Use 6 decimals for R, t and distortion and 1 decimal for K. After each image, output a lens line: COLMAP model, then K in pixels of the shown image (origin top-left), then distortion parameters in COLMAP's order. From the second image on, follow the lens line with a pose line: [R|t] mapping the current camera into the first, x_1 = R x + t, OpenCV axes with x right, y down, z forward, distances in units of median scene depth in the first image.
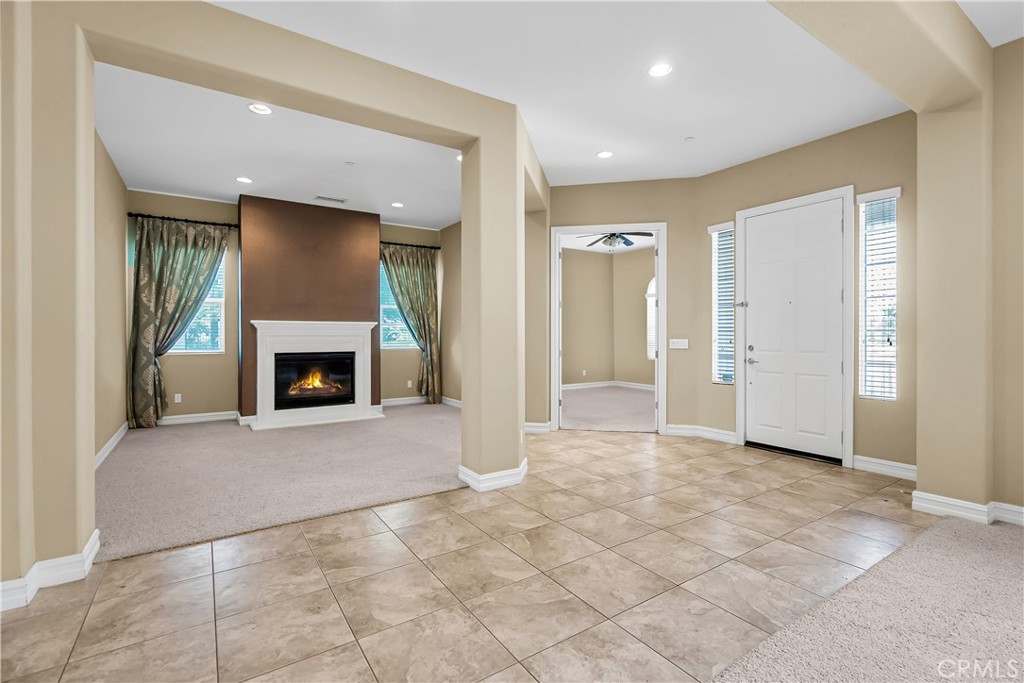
lens RADIAL K [[464.7, 0, 510.8], [0, 464.7, 336.8], [0, 0, 1]] dist [-0.004663, -0.000798]
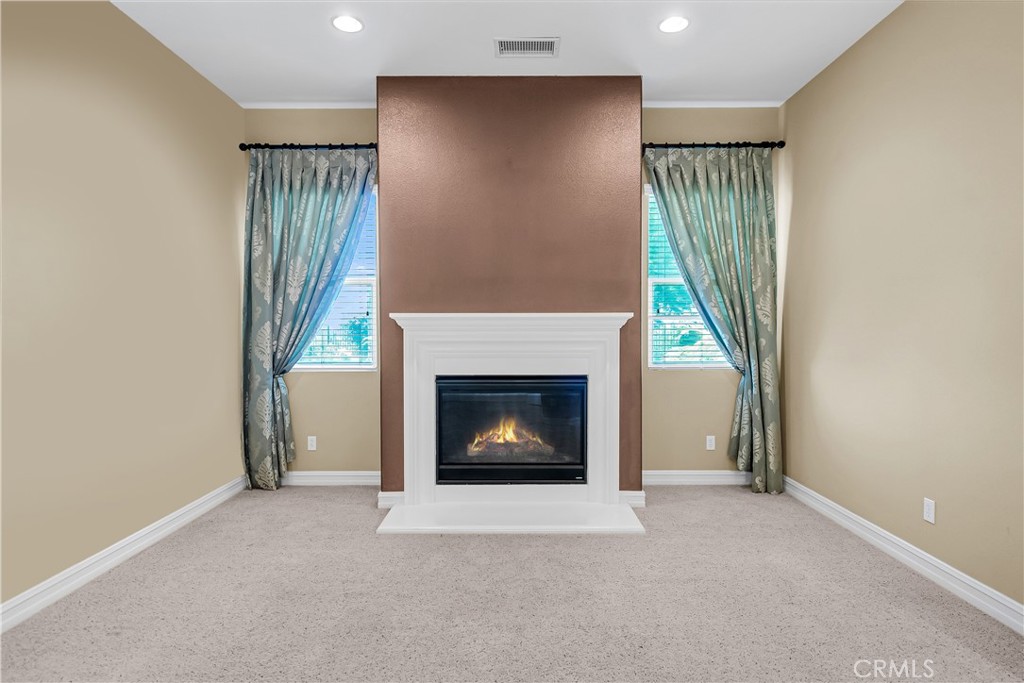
lens RADIAL K [[566.5, 0, 512.2], [0, 566.5, 344.4], [0, 0, 1]] dist [-0.001431, 0.001630]
pose [[0.834400, 0.011359, -0.551043, -0.086513], [-0.000528, 0.999804, 0.019810, -0.012072], [0.551160, -0.016238, 0.834242, 0.506996]]
